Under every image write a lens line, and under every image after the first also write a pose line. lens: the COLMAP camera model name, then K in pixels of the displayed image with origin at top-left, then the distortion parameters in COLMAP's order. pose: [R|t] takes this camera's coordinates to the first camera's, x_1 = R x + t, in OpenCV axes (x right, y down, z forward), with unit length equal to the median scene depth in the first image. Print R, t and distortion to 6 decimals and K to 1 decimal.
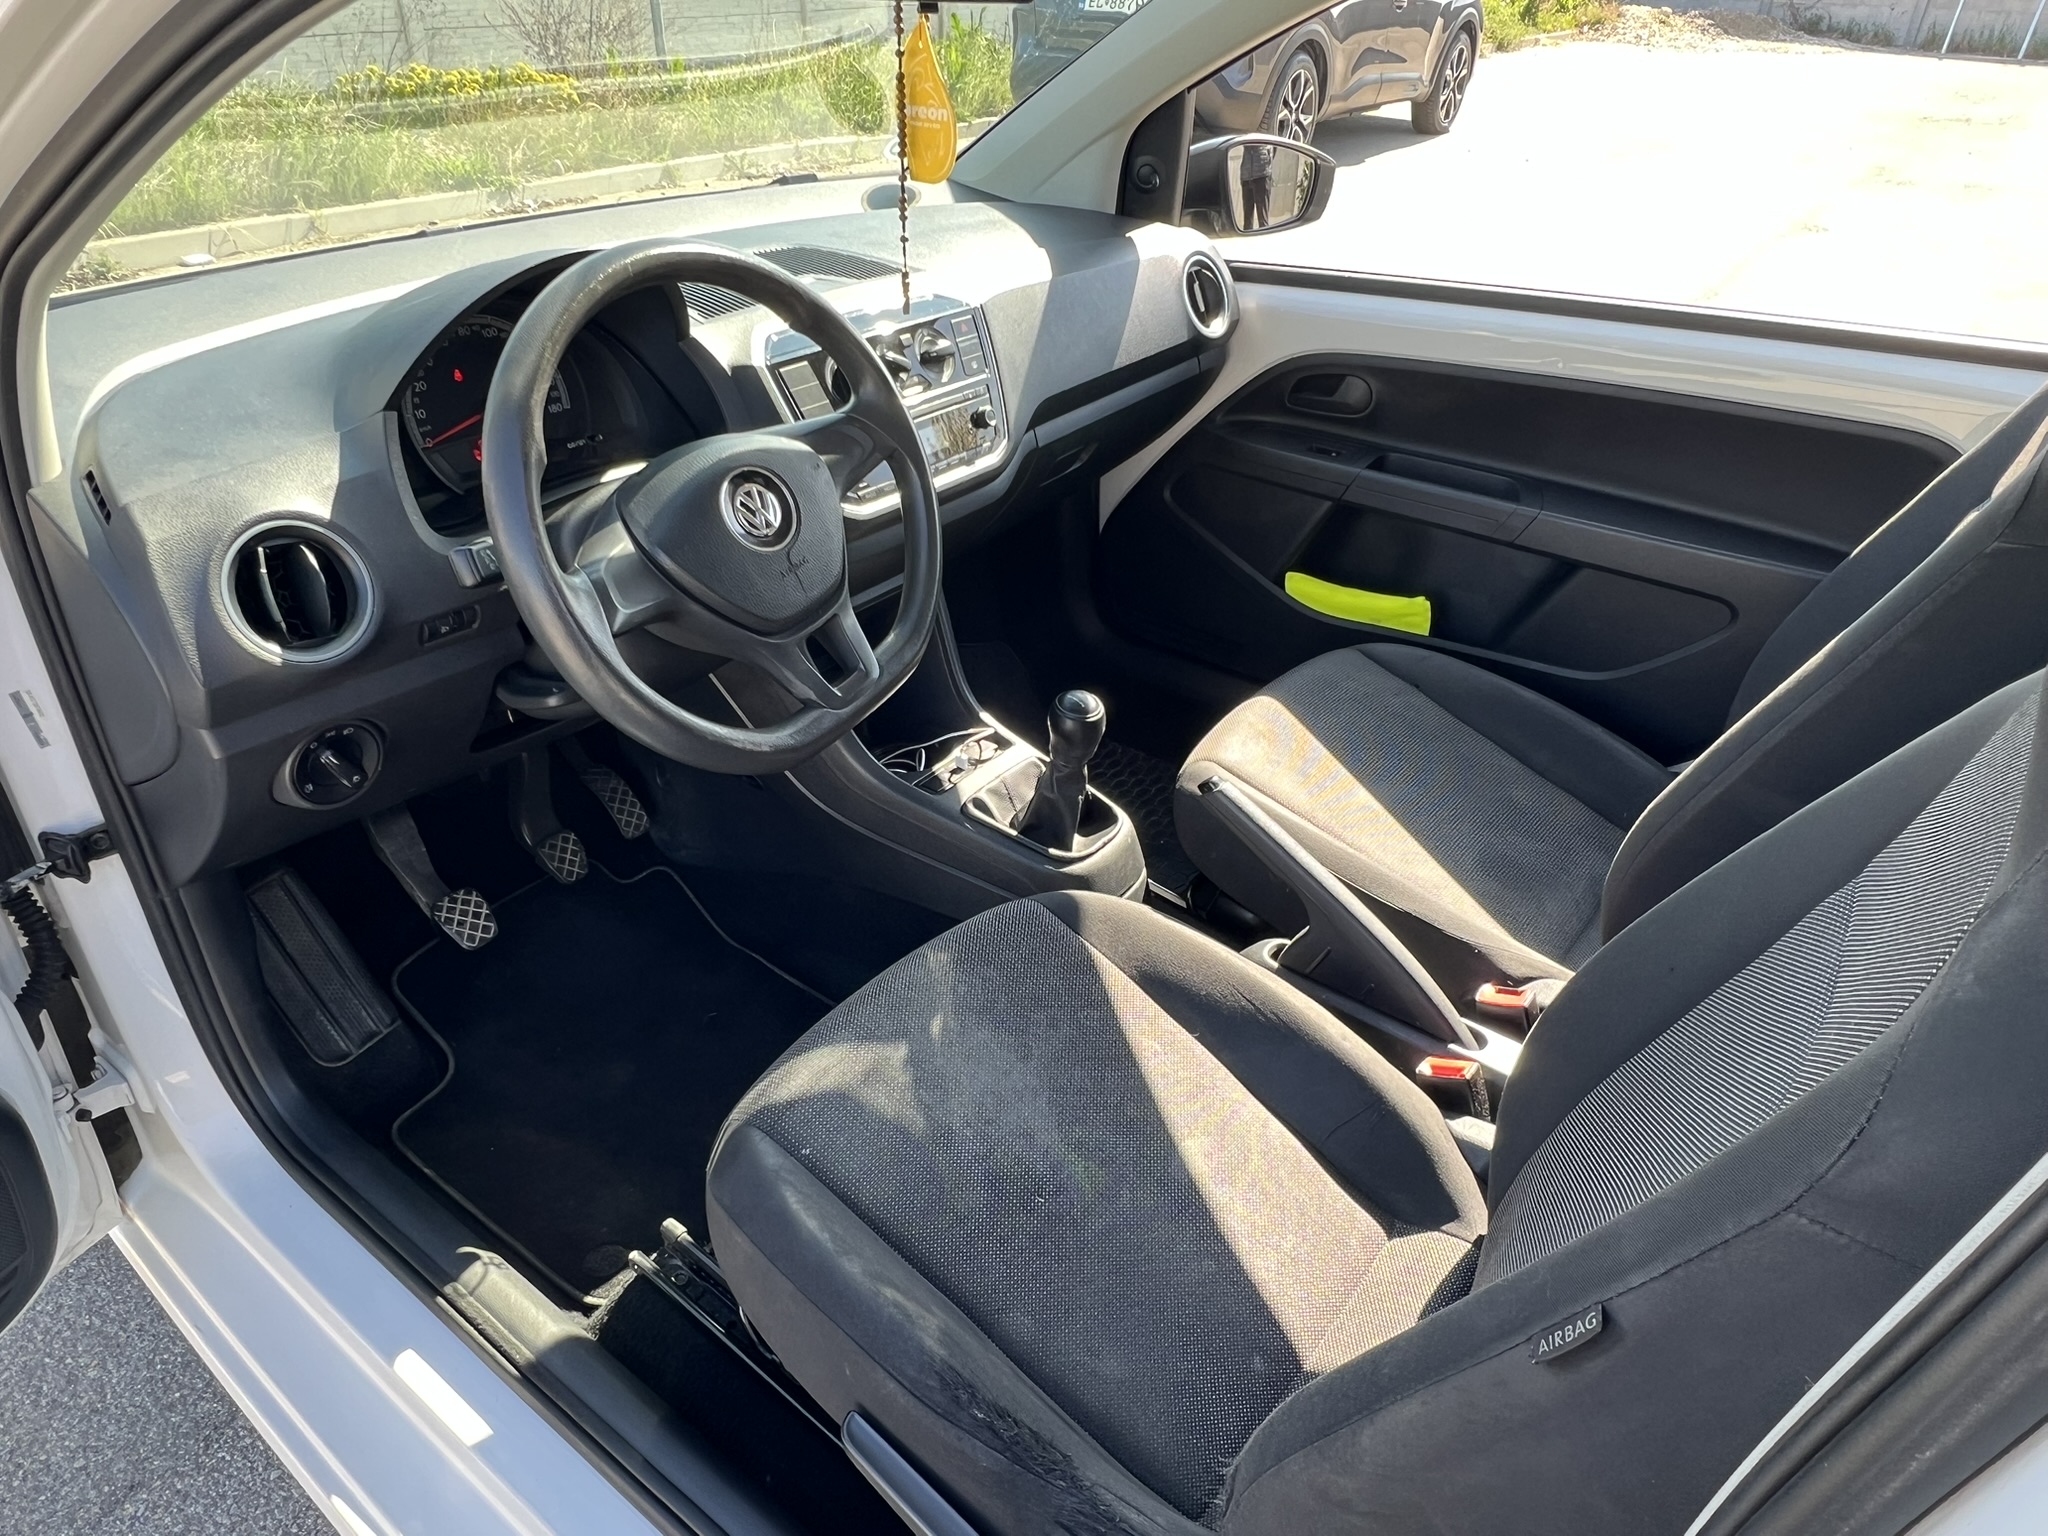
lens RADIAL K [[1319.2, 0, 1024.0], [0, 1319.2, 766.7], [0, 0, 1]] dist [0.003134, -0.002440]
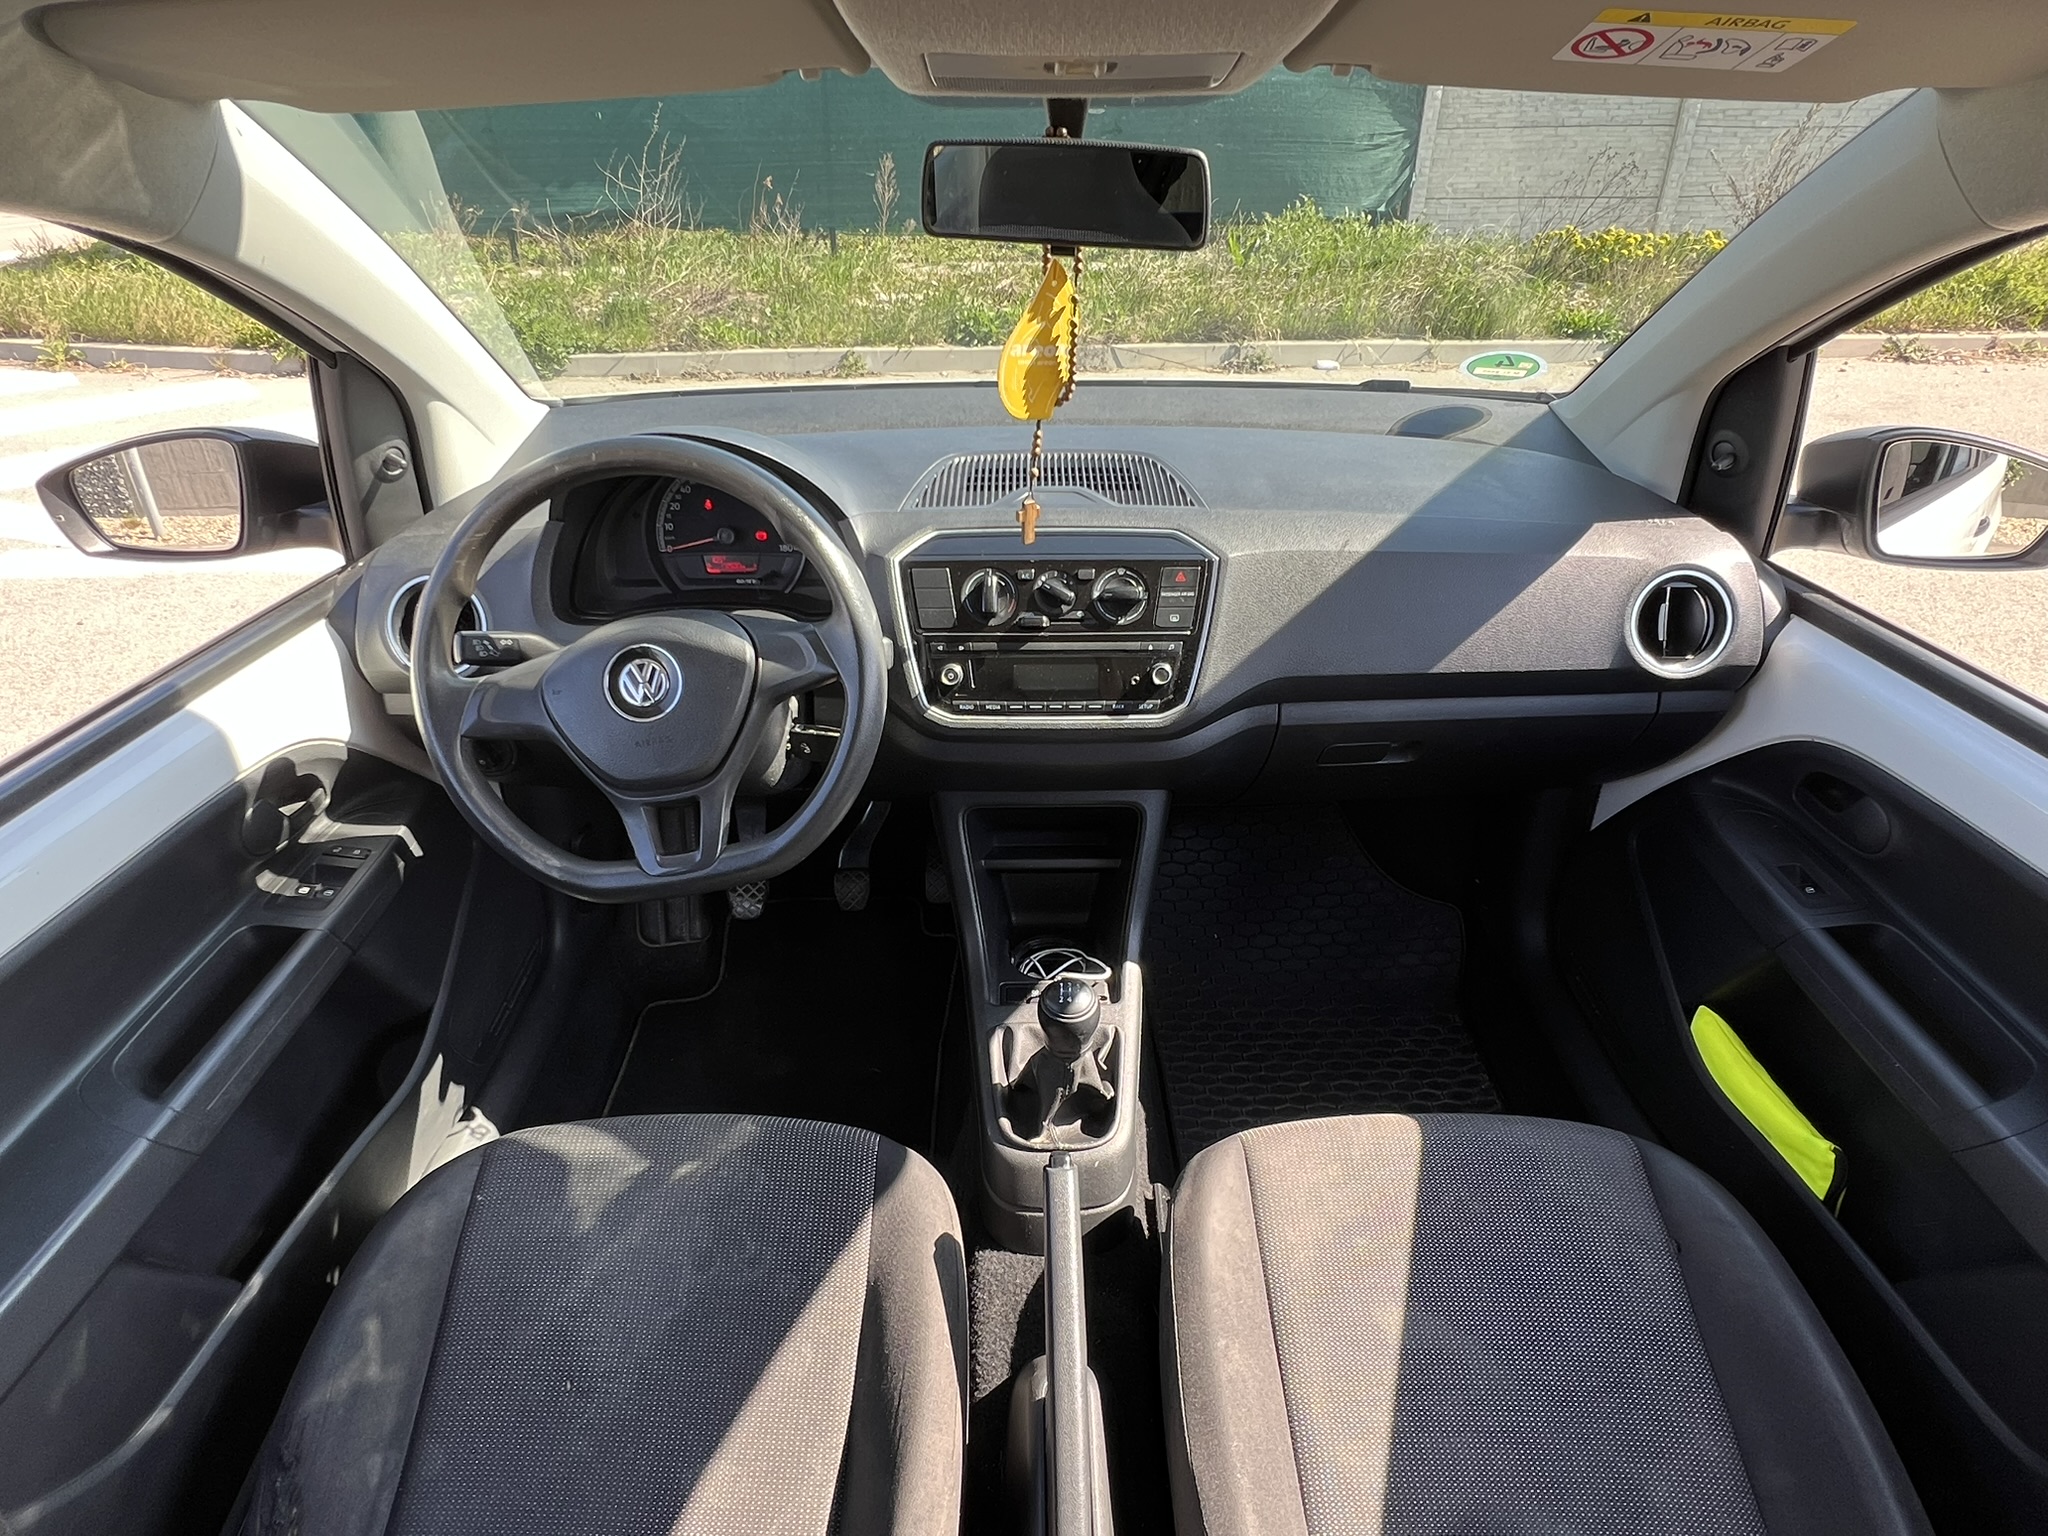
lens RADIAL K [[1132.9, 0, 1024.0], [0, 1132.9, 769.9], [0, 0, 1]] dist [-0.003327, 0.000490]
pose [[0.617442, 0.386793, -0.684950, 0.382168], [-0.409450, 0.901527, 0.139999, -0.219267], [0.671652, 0.194012, 0.715013, 0.305020]]
